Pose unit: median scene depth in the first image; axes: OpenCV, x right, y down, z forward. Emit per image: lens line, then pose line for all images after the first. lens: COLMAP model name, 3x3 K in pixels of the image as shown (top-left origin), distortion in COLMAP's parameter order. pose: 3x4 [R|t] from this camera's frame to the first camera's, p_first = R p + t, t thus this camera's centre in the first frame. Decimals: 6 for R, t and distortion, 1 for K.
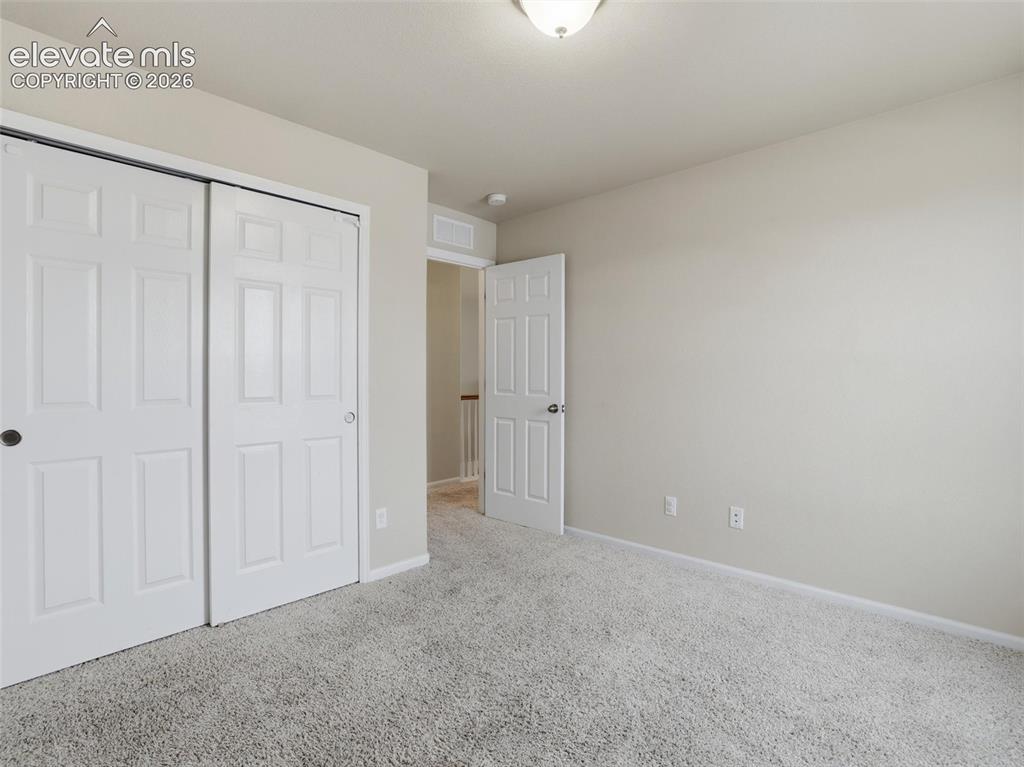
lens RADIAL K [[735.2, 0, 512.0], [0, 735.2, 383.5], [0, 0, 1]] dist [-0.001266, -0.000384]
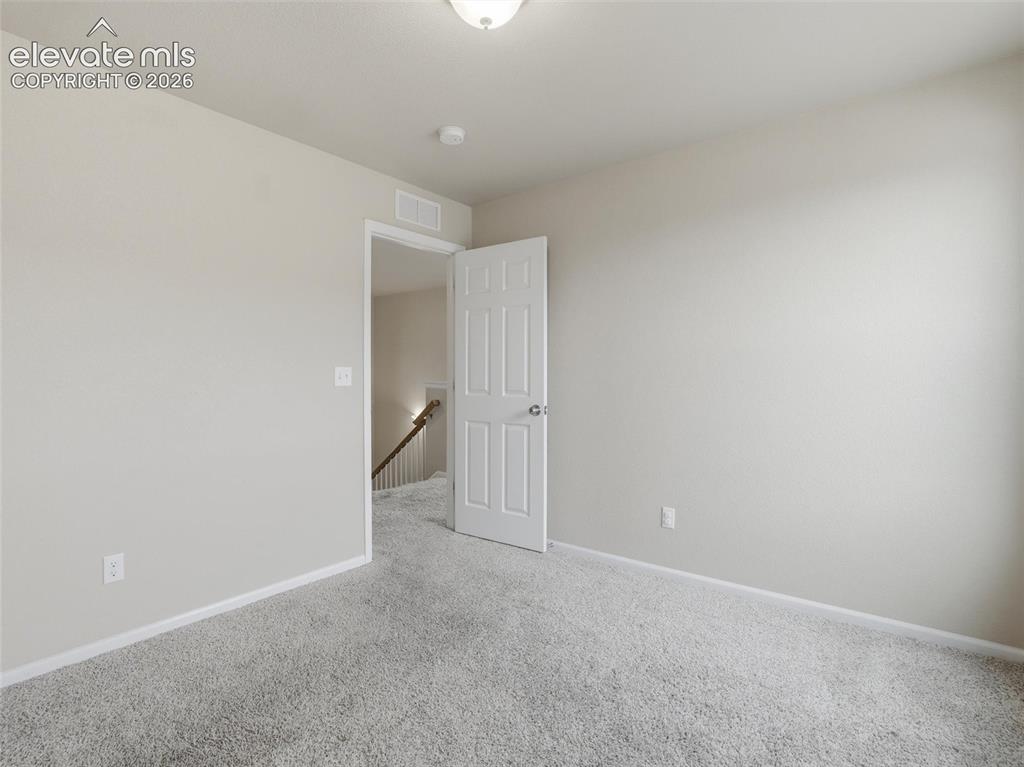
lens RADIAL K [[748.4, 0, 512.0], [0, 748.4, 383.5], [0, 0, 1]] dist [0.047191, -0.007919]
pose [[0.995089, -0.003964, 0.098906, -0.059460], [0.004018, 0.999992, -0.000345, 0.001525], [-0.098904, 0.000741, 0.995097, 0.096097]]
